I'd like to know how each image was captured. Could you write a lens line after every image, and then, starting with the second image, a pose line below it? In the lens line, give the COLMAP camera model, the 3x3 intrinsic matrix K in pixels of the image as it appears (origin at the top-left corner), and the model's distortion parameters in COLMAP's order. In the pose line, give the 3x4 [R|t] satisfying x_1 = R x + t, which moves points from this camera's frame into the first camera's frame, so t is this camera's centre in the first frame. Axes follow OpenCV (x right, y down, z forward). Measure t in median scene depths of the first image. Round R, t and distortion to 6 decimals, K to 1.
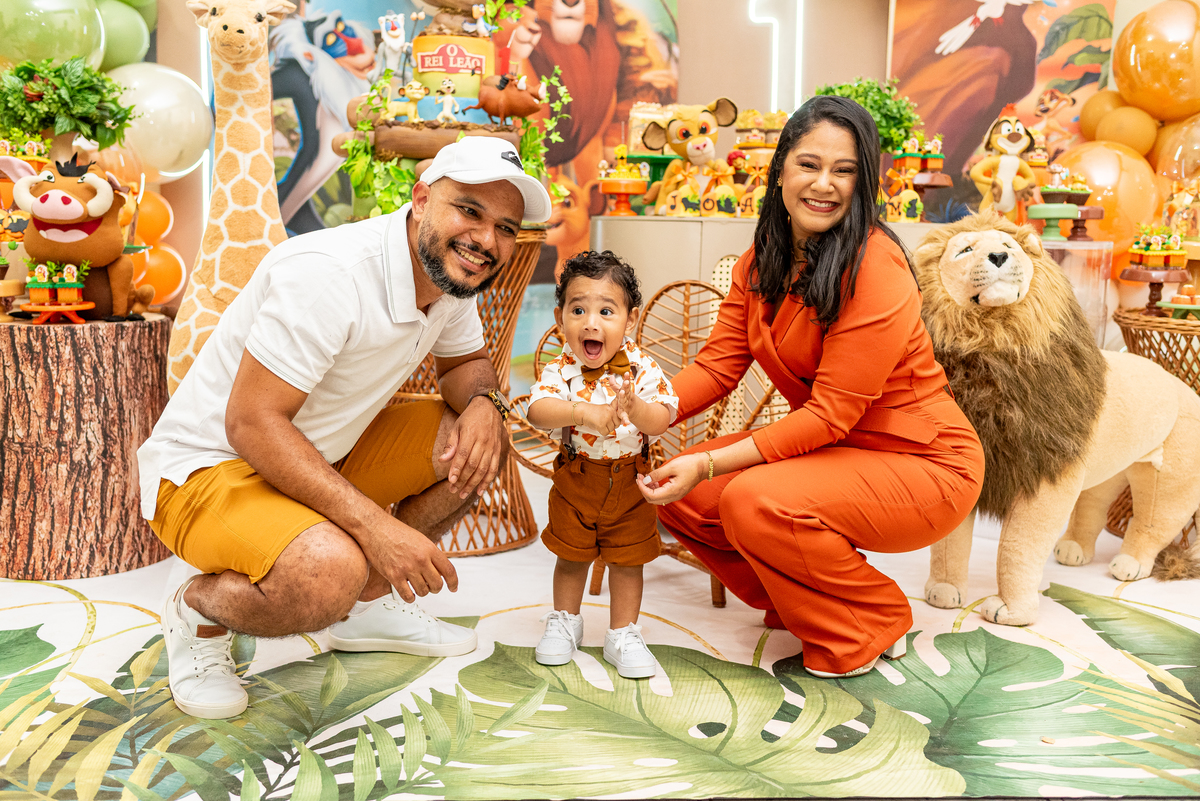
lens RADIAL K [[1150.8, 0, 604.6], [0, 1150.8, 396.2], [0, 0, 1]] dist [0.002913, 0.000000]
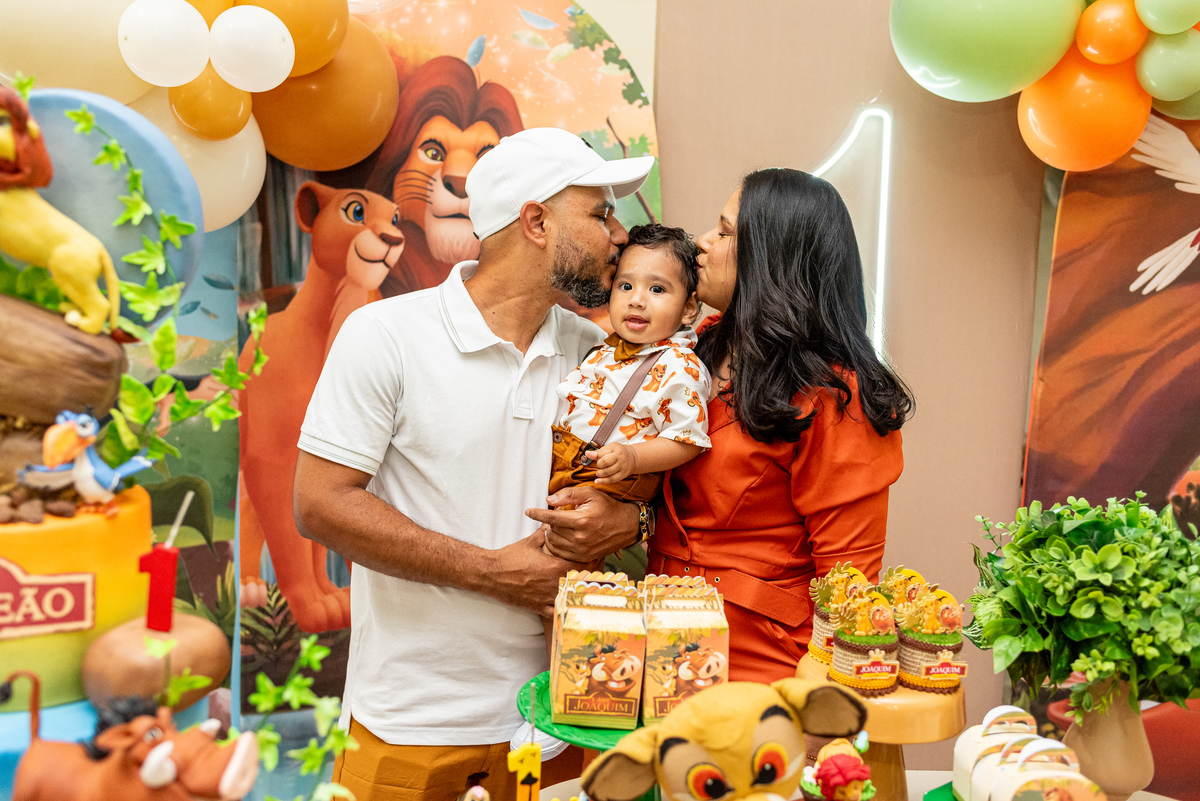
lens RADIAL K [[1150.8, 0, 603.6], [0, 1150.8, 394.7], [0, 0, 1]] dist [0.002913, 0.000000]
pose [[0.999044, 0.016660, 0.040407, 0.023348], [-0.015774, 0.999631, -0.022136, -0.343126], [-0.040761, 0.021478, 0.998938, 0.682079]]
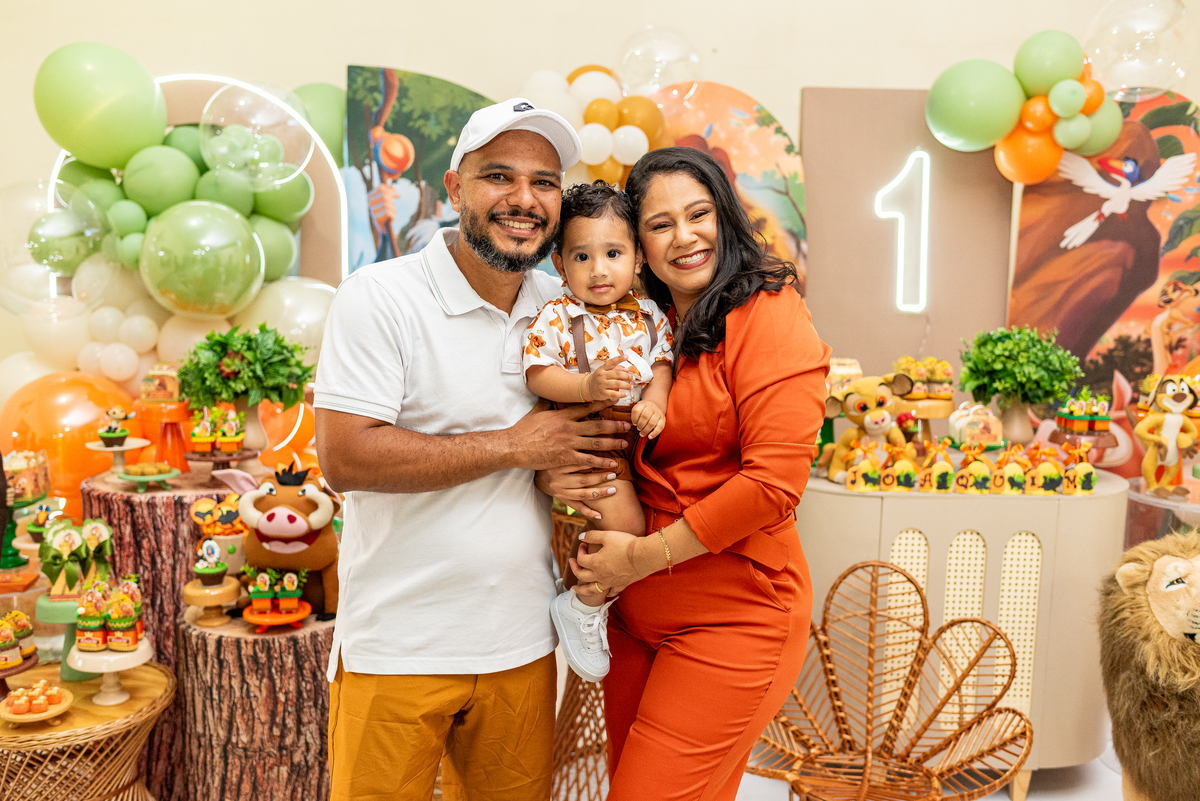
lens RADIAL K [[1150.8, 0, 603.0], [0, 1150.8, 395.4], [0, 0, 1]] dist [0.002913, 0.000000]
pose [[0.999906, -0.004410, -0.013020, -0.151880], [0.004311, 0.999962, -0.007599, -0.237975], [0.013053, 0.007542, 0.999886, -0.028265]]
